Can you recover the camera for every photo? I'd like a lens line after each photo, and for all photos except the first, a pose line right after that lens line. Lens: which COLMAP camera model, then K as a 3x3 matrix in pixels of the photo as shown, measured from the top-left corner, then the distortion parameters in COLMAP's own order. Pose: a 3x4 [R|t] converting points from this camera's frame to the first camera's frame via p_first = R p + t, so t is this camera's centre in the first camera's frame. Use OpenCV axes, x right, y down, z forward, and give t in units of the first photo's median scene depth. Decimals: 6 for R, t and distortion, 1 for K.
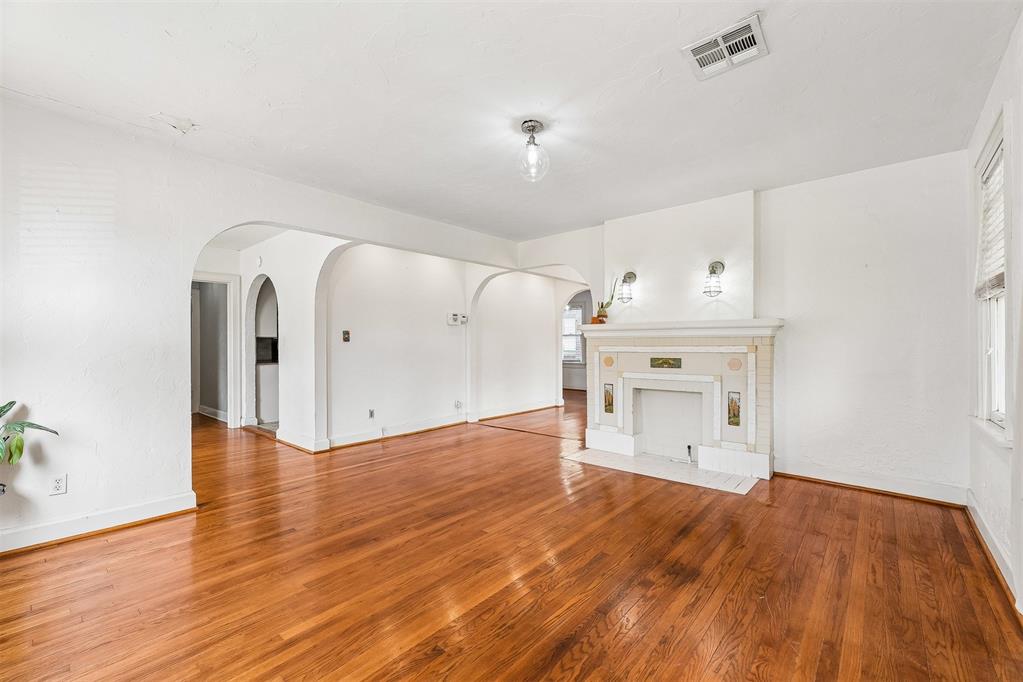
lens RADIAL K [[427.1, 0, 509.1], [0, 427.1, 336.3], [0, 0, 1]] dist [0.001597, -0.000371]
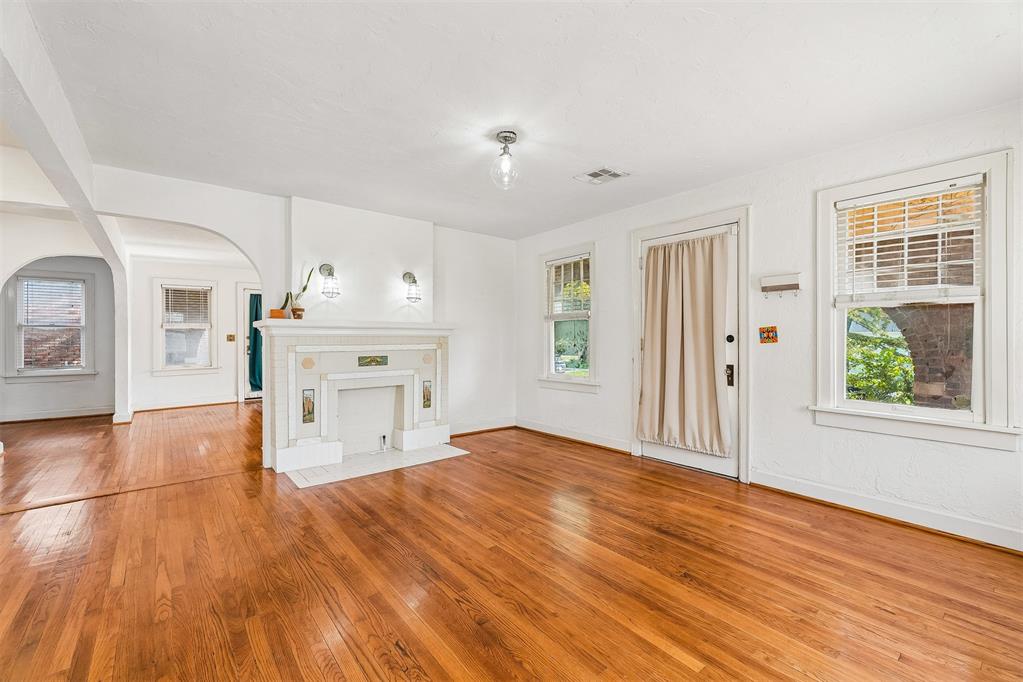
lens RADIAL K [[427.1, 0, 509.1], [0, 427.1, 336.3], [0, 0, 1]] dist [0.001597, -0.000371]
pose [[0.173672, 0.006493, 0.984782, -0.675203], [-0.019275, 0.999809, -0.003193, -0.000722], [-0.984615, -0.018428, 0.173764, 0.562139]]
